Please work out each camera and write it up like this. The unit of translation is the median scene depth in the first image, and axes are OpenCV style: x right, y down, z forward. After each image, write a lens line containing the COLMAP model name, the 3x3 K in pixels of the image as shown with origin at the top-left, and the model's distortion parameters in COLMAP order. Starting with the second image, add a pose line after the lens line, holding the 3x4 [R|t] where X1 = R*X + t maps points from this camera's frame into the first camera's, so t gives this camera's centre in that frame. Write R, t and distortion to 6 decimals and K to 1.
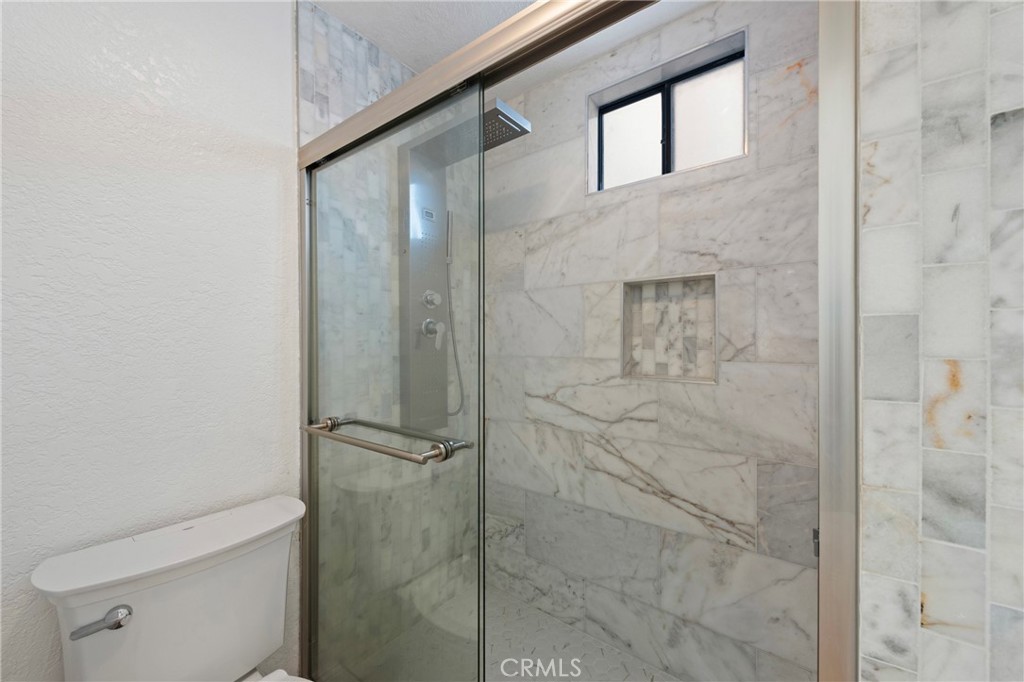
lens RADIAL K [[401.5, 0, 511.9], [0, 401.5, 345.7], [0, 0, 1]] dist [0.003159, -0.000107]
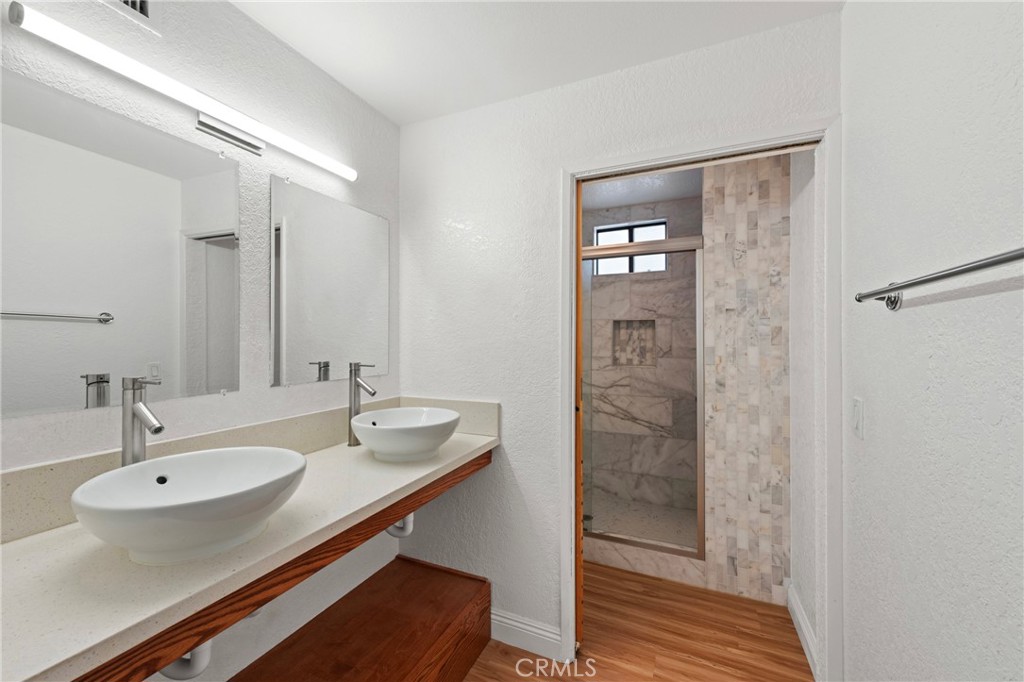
lens RADIAL K [[401.5, 0, 511.6], [0, 401.5, 340.1], [0, 0, 1]] dist [0.003159, -0.000107]
pose [[0.972186, 0.000819, 0.234207, -0.772555], [0.001675, 0.999944, -0.010453, -0.035604], [-0.234202, 0.010555, 0.972131, -0.967909]]
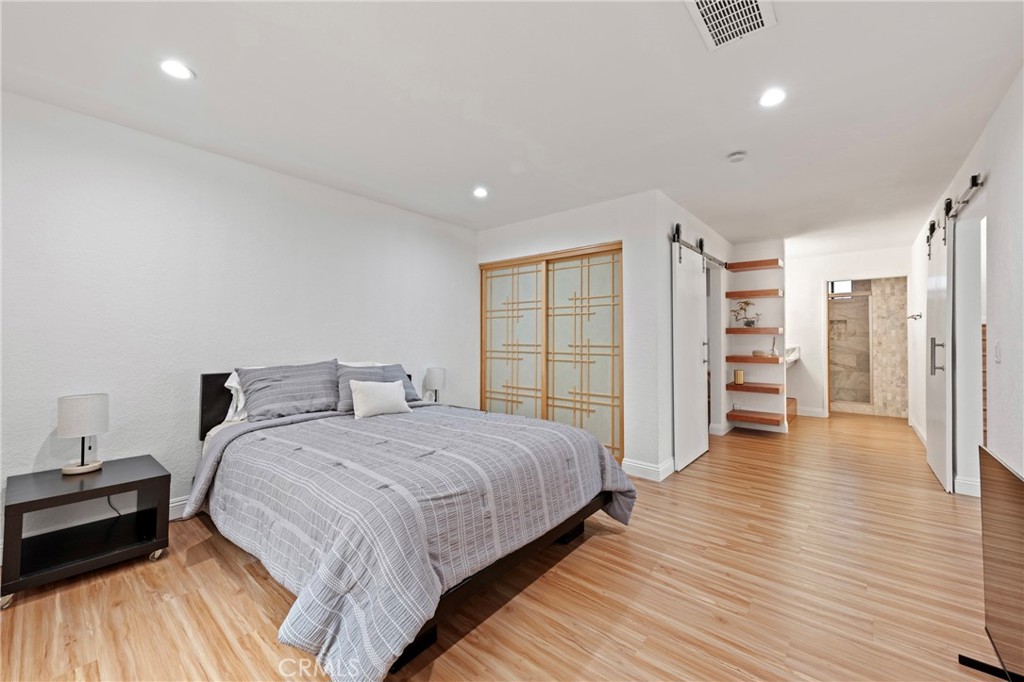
lens RADIAL K [[401.5, 0, 508.5], [0, 401.5, 337.8], [0, 0, 1]] dist [0.003159, -0.000107]
pose [[0.998037, -0.005333, -0.062392, -3.305336], [0.004731, 0.999941, -0.009801, 0.077697], [0.062440, 0.009487, 0.998004, -4.172294]]
